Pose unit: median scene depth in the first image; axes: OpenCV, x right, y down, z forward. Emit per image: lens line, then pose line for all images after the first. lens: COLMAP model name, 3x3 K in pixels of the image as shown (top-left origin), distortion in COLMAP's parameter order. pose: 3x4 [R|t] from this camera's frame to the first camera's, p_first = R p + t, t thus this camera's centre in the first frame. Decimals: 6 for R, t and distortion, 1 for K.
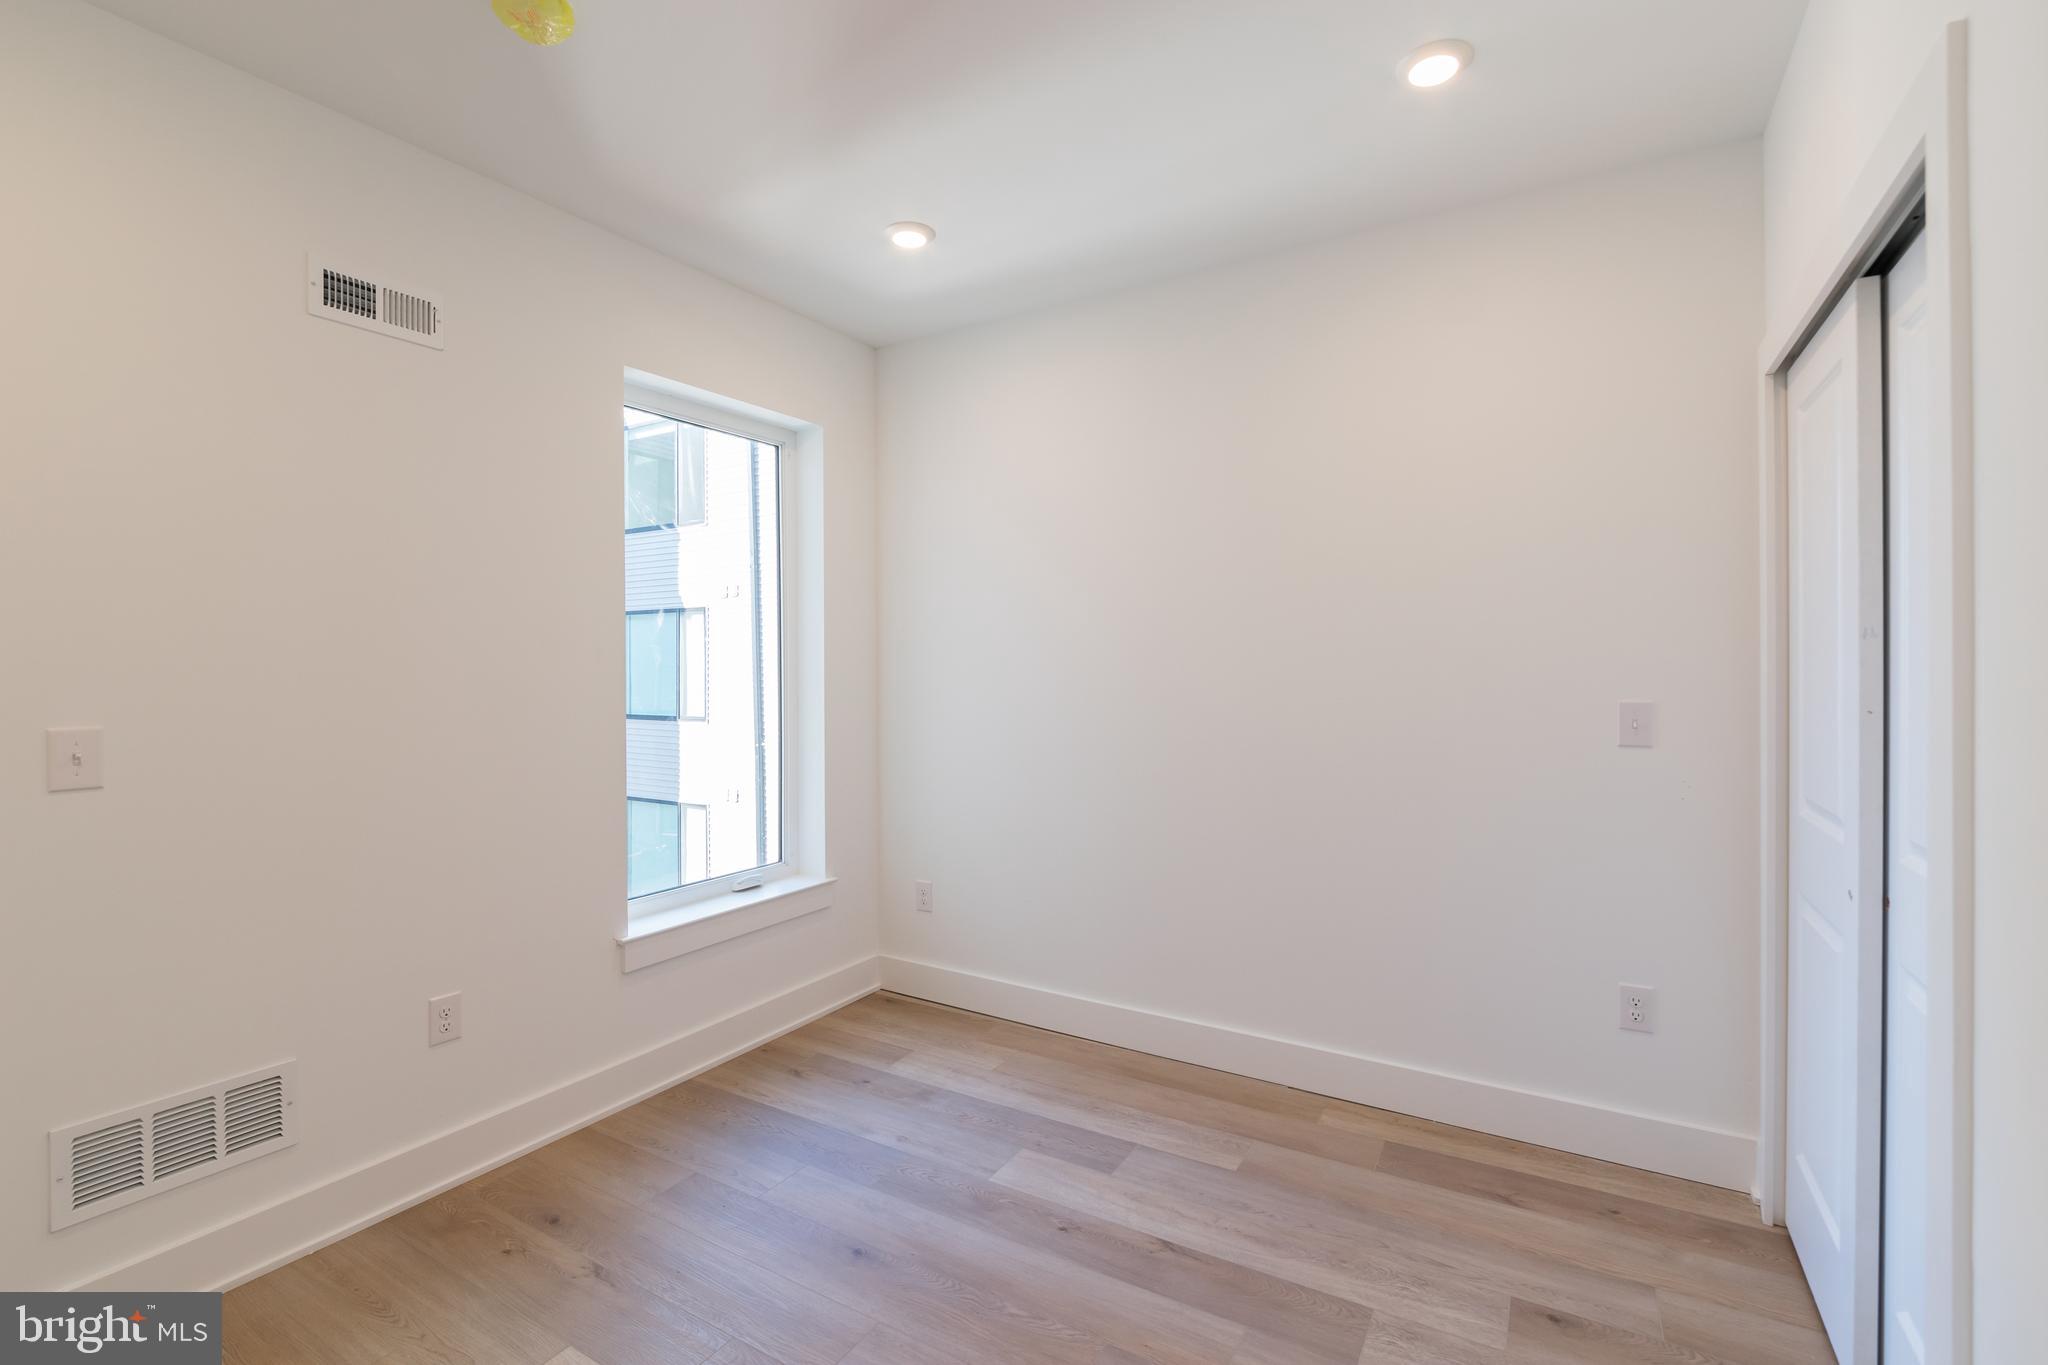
lens RADIAL K [[933.7, 0, 1024.0], [0, 933.7, 682.5], [0, 0, 1]] dist [-0.009624, -0.000010]
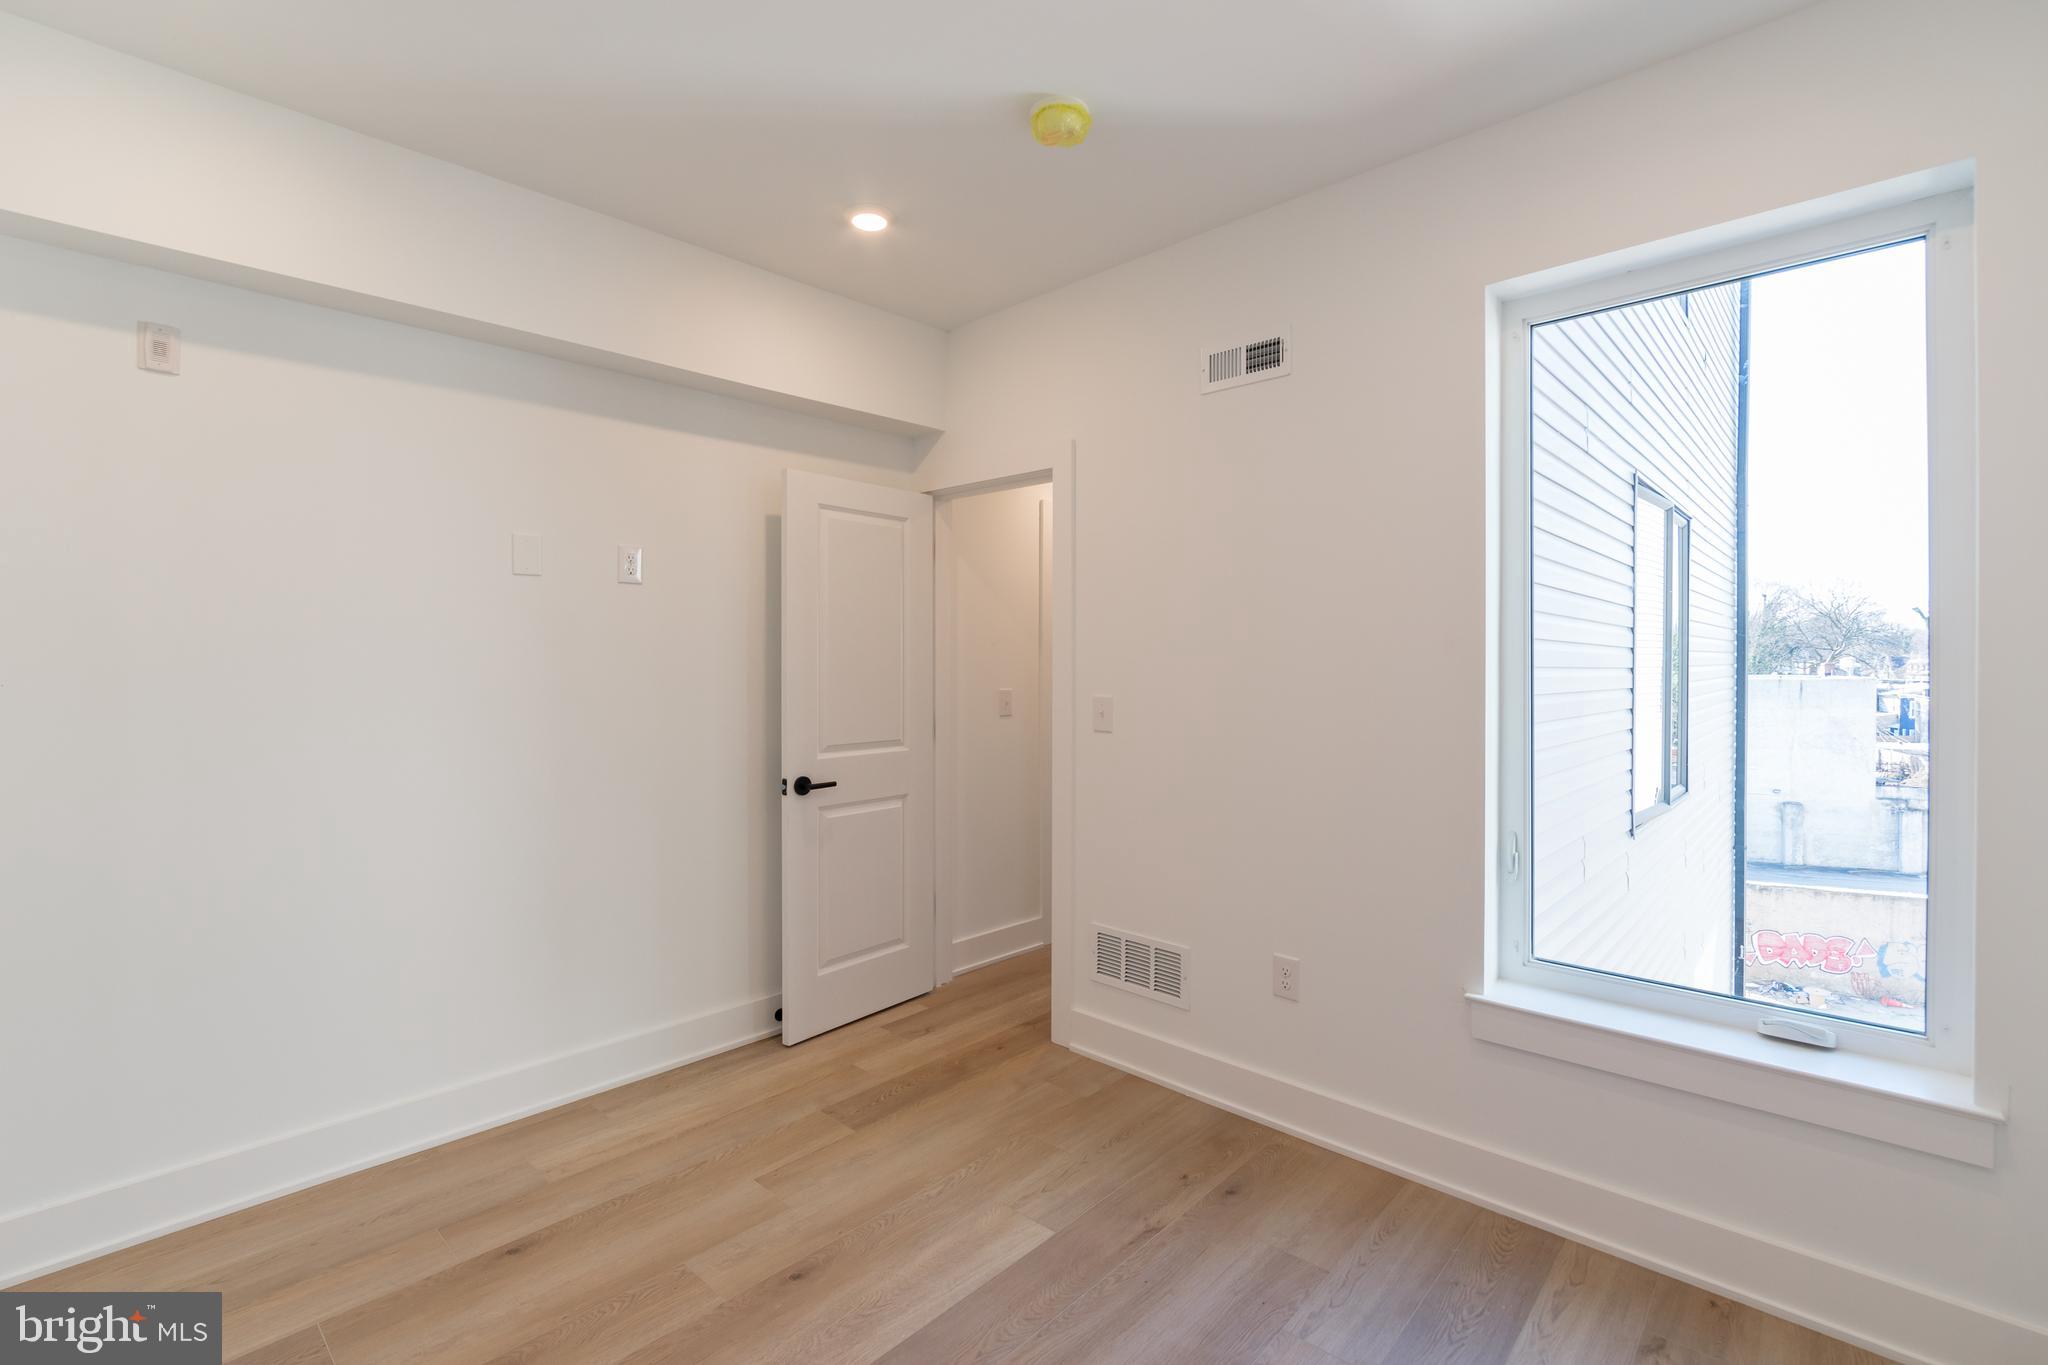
lens RADIAL K [[919.3, 0, 1025.5], [0, 919.3, 669.3], [0, 0, 1]] dist [-0.001043, -0.000077]
pose [[-0.205544, 0.015718, -0.978522, 0.505046], [-0.012961, 0.999740, 0.018782, -0.022452], [0.978562, 0.016543, -0.205287, 0.906054]]
